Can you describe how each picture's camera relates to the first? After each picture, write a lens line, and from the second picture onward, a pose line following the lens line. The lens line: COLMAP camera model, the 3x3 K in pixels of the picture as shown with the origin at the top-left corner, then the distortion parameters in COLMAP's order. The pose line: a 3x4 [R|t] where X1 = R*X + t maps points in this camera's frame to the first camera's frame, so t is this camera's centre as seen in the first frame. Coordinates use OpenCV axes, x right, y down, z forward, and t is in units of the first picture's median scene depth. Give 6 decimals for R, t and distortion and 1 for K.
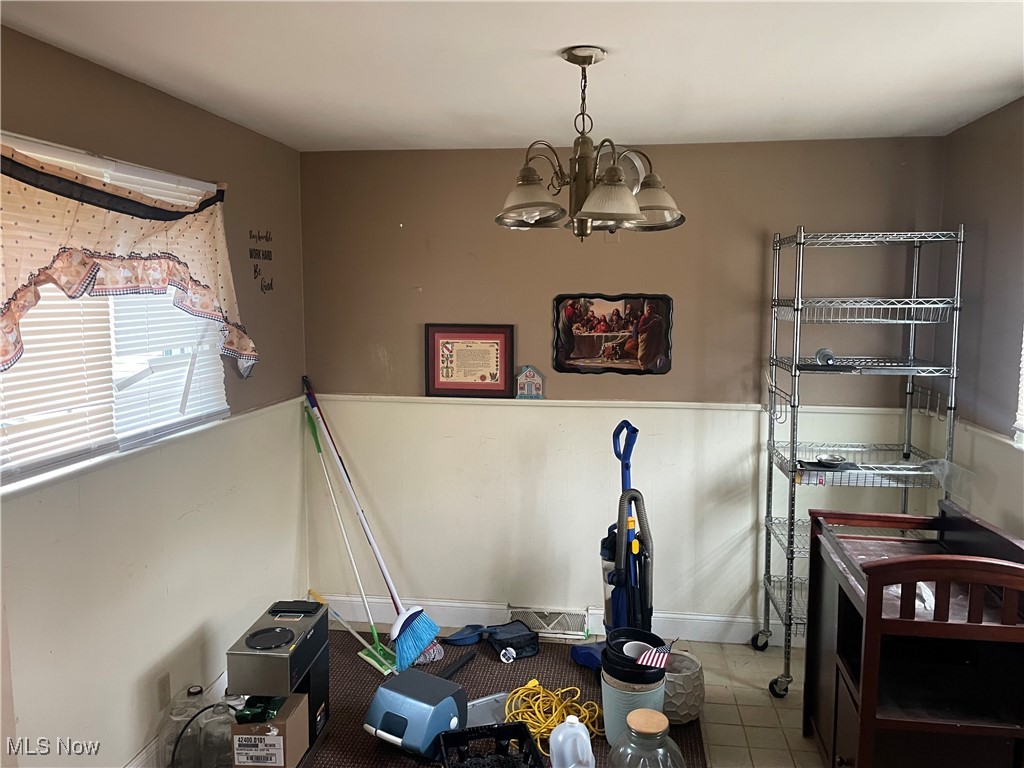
lens RADIAL K [[780.2, 0, 508.2], [0, 780.2, 373.2], [0, 0, 1]] dist [0.084081, -0.121100]
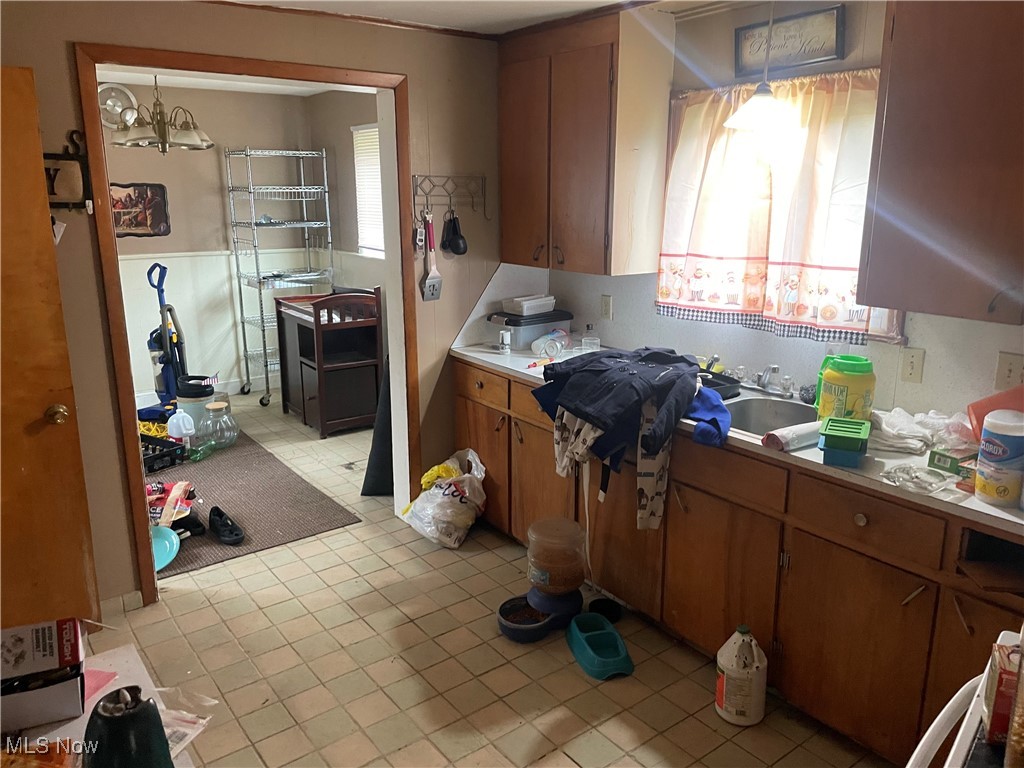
lens RADIAL K [[780.2, 0, 508.2], [0, 780.2, 373.2], [0, 0, 1]] dist [0.084081, -0.121100]
pose [[0.714388, -0.166249, 0.679714, -0.453341], [0.073974, 0.983867, 0.162893, 0.068262], [-0.695829, -0.066088, 0.715161, -0.657235]]
